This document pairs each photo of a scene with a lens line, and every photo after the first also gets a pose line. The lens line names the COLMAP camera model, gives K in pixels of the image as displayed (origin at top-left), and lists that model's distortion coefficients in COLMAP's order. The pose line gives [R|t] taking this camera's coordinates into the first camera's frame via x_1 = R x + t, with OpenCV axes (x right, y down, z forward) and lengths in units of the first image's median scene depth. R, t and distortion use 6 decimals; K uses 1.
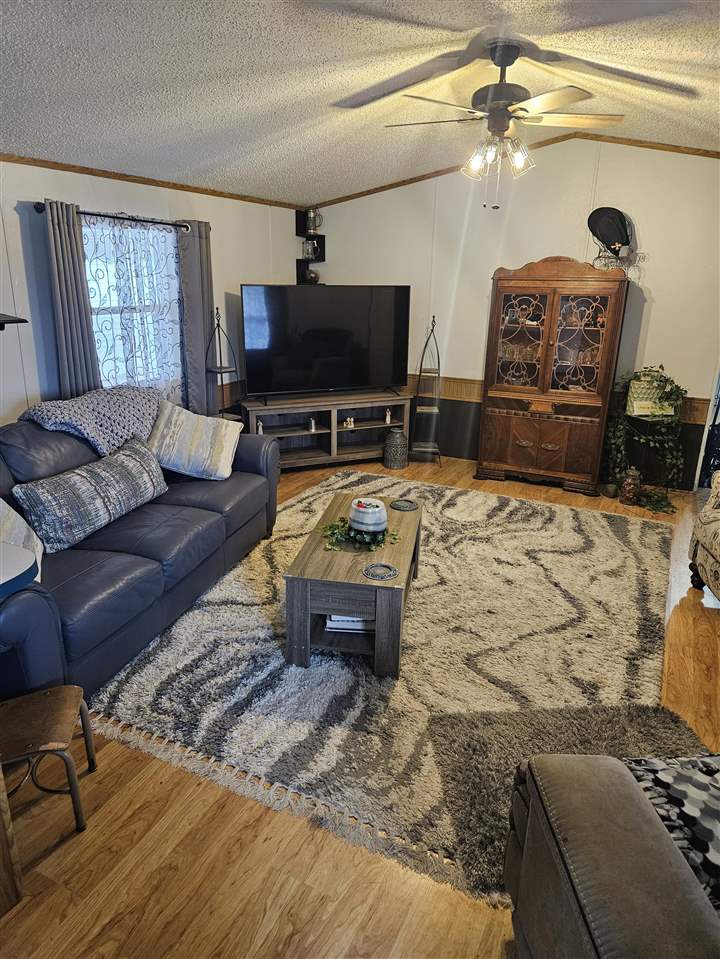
lens RADIAL K [[641.0, 0, 352.2], [0, 641.0, 481.4], [0, 0, 1]] dist [0.027417, -0.001940]
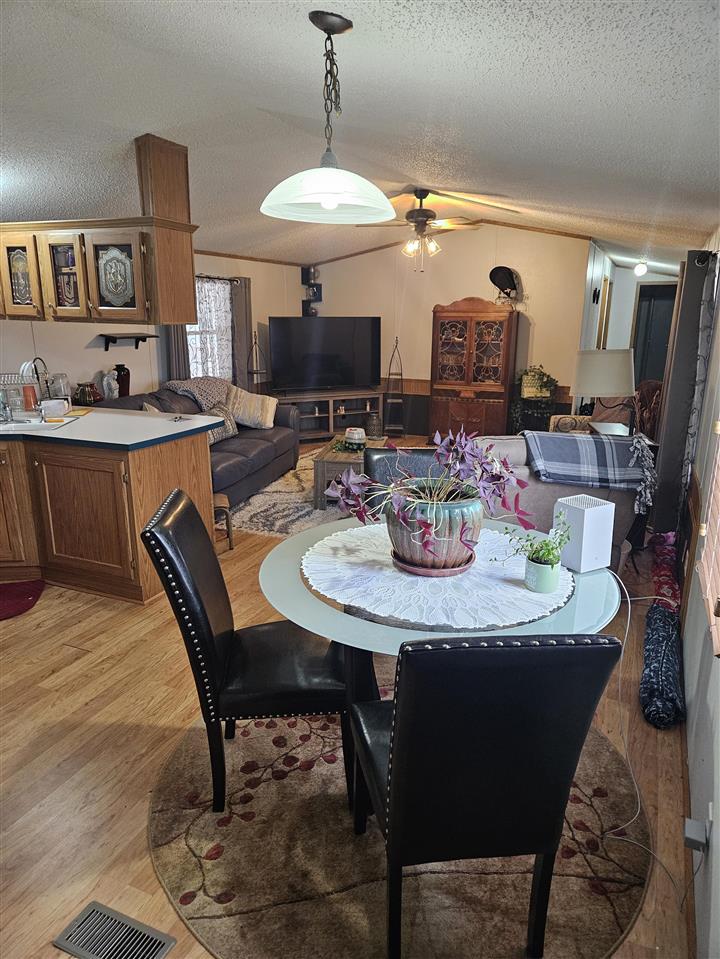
lens RADIAL K [[641.0, 0, 366.8], [0, 641.0, 480.4], [0, 0, 1]] dist [0.027417, -0.001940]
pose [[0.998819, -0.021724, 0.043455, -0.015679], [0.024161, 0.998118, -0.056357, 0.179152], [-0.042149, 0.057341, 0.997465, -0.526787]]
